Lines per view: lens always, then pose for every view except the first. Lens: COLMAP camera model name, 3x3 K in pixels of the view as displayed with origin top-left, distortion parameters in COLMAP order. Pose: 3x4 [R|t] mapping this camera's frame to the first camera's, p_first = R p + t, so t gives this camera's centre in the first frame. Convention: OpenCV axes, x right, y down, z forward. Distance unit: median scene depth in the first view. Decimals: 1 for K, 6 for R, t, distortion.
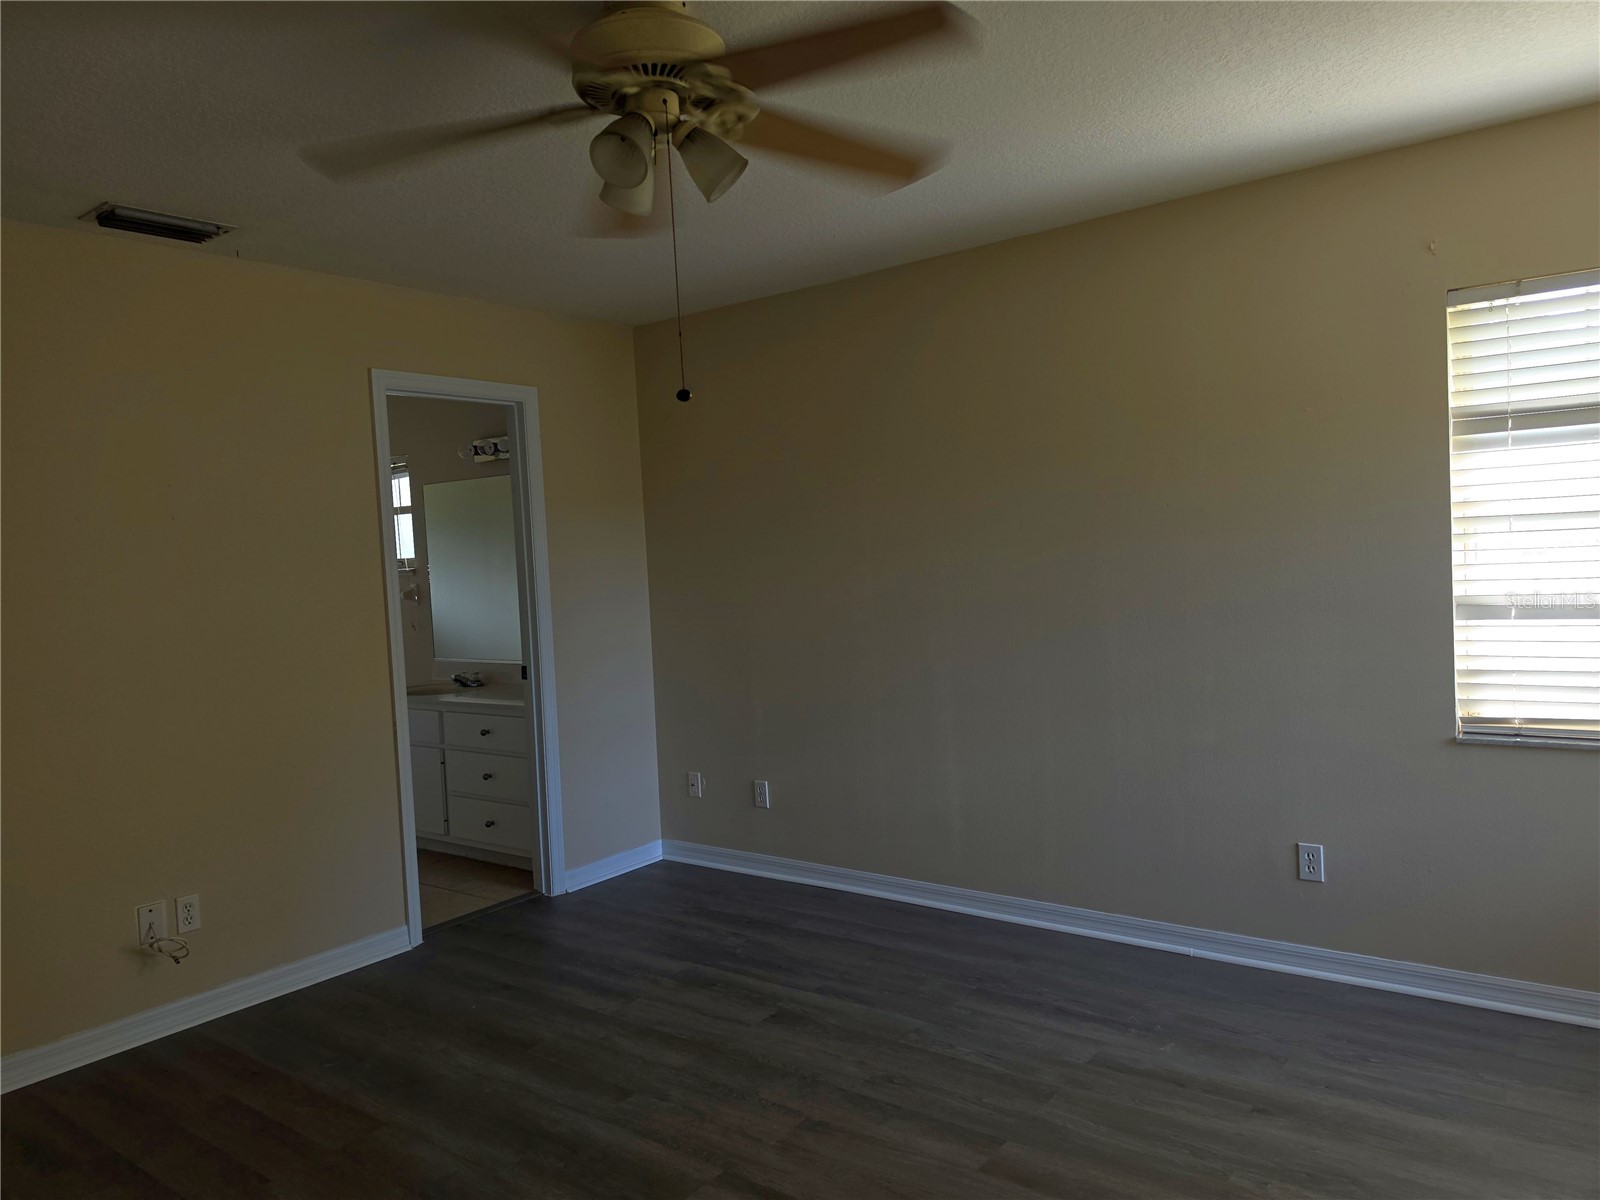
lens RADIAL K [[1121.5, 0, 800.0], [0, 1121.5, 600.0], [0, 0, 1]] dist [0.089031, -0.078692]
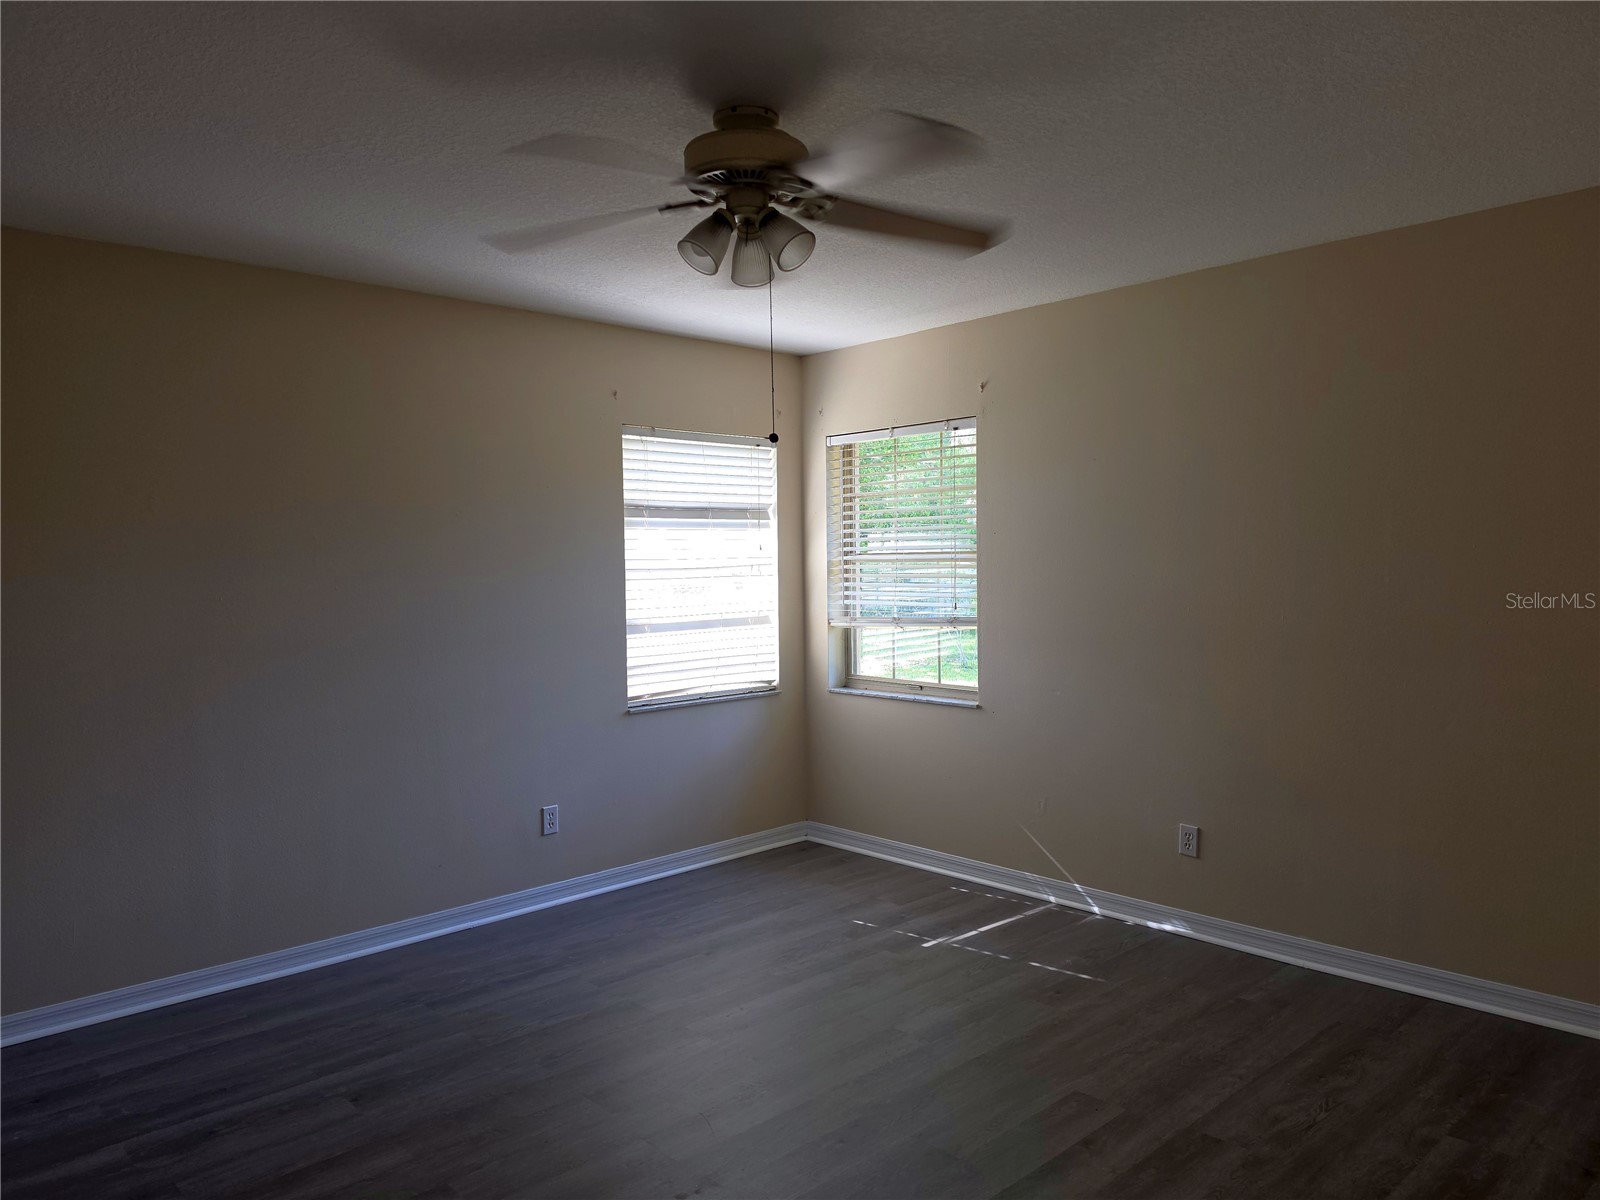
lens RADIAL K [[1121.5, 0, 800.0], [0, 1121.5, 600.0], [0, 0, 1]] dist [0.089031, -0.078692]
pose [[0.161893, 0.017123, 0.986660, -0.896104], [0.052110, 0.998306, -0.025876, 0.022091], [-0.985431, 0.055604, 0.160727, 0.522120]]
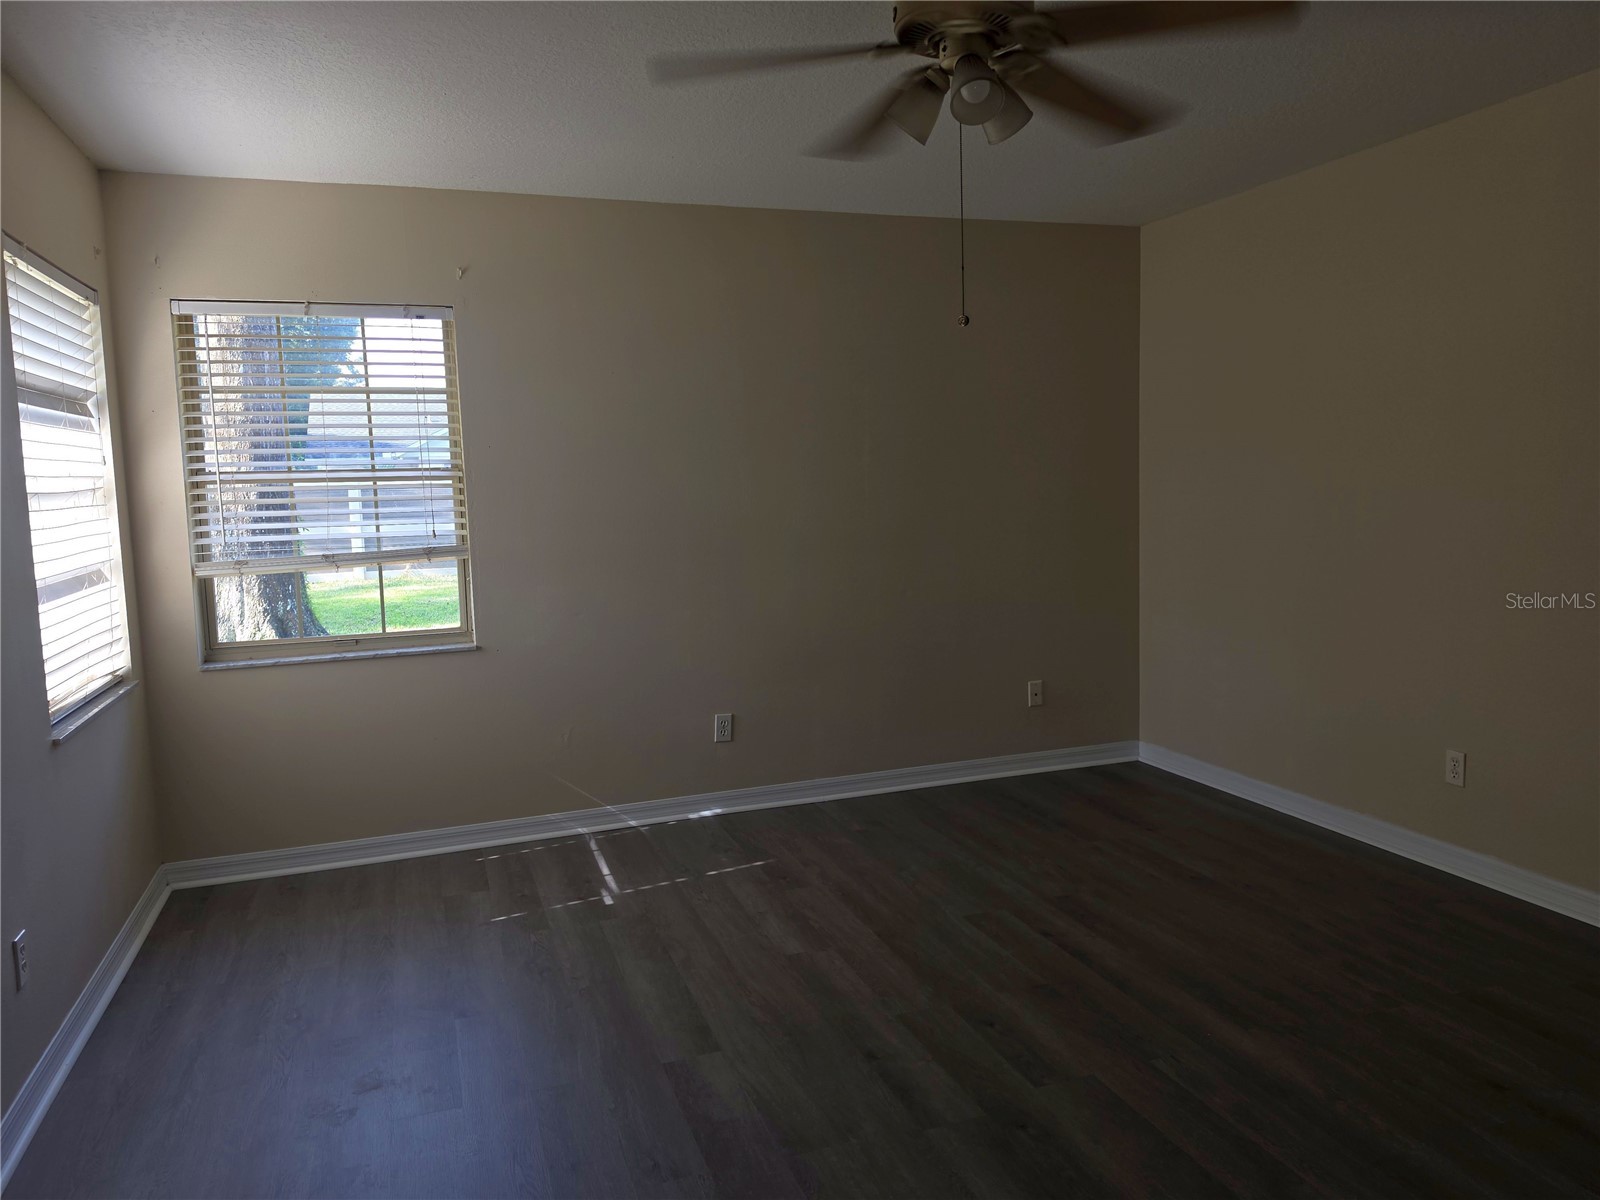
lens RADIAL K [[1106.9, 0, 801.5], [0, 1106.9, 594.3], [0, 0, 1]] dist [0.116200, -0.174533]
pose [[-0.834551, 0.021567, 0.550508, -0.396465], [0.101183, 0.988237, 0.114675, -0.033504], [-0.541559, 0.151404, -0.826916, 1.397909]]
